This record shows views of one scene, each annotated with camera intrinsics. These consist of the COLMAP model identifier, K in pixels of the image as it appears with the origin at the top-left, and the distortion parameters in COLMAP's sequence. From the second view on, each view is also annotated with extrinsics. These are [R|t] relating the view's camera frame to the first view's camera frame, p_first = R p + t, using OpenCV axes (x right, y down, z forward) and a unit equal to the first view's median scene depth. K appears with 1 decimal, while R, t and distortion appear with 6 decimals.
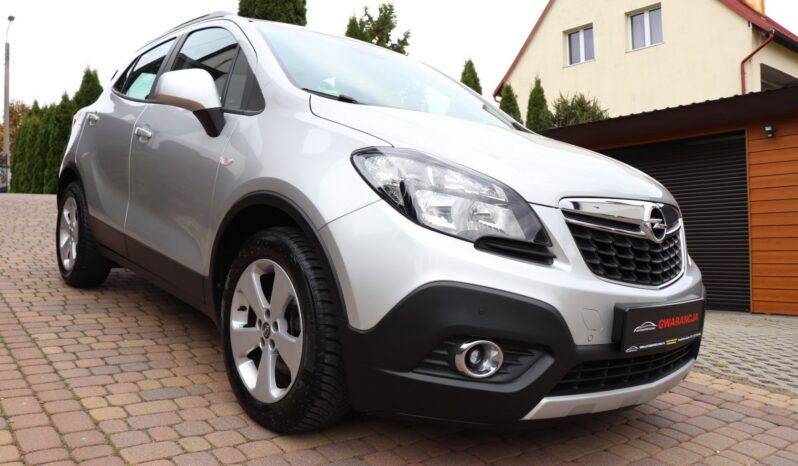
lens RADIAL K [[660.0, 0, 399.1], [0, 660.0, 232.9], [0, 0, 1]] dist [-0.177355, 0.150042]
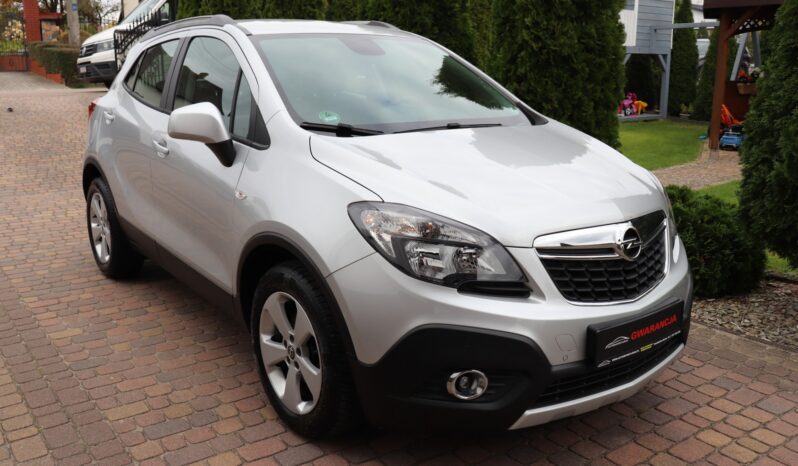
lens RADIAL K [[723.9, 0, 402.3], [0, 723.9, 227.6], [0, 0, 1]] dist [-0.131107, -0.008179]
pose [[0.995240, -0.069902, -0.067906, 0.095677], [0.078928, 0.986874, 0.140888, -0.237809], [0.057166, -0.145577, 0.987694, -0.214515]]
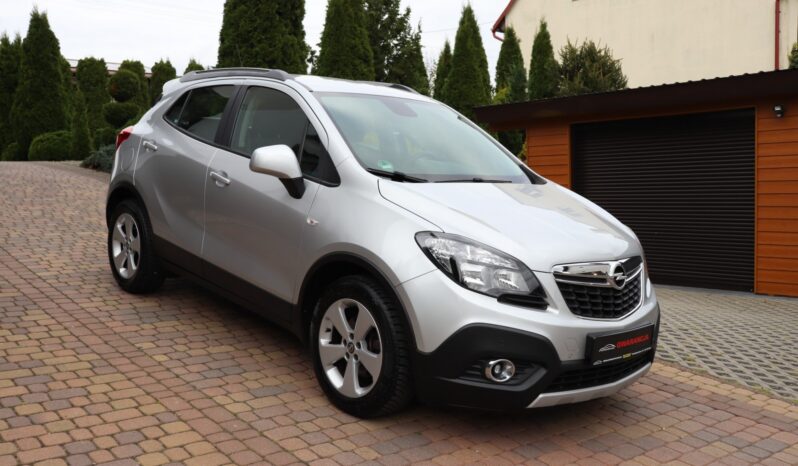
lens RADIAL K [[789.8, 0, 401.8], [0, 789.8, 238.6], [0, 0, 1]] dist [-0.092153, 0.000000]
pose [[0.999439, -0.003890, 0.033256, -0.153756], [0.001111, 0.996533, 0.083197, -0.246038], [-0.033465, -0.083113, 0.995978, -0.751294]]
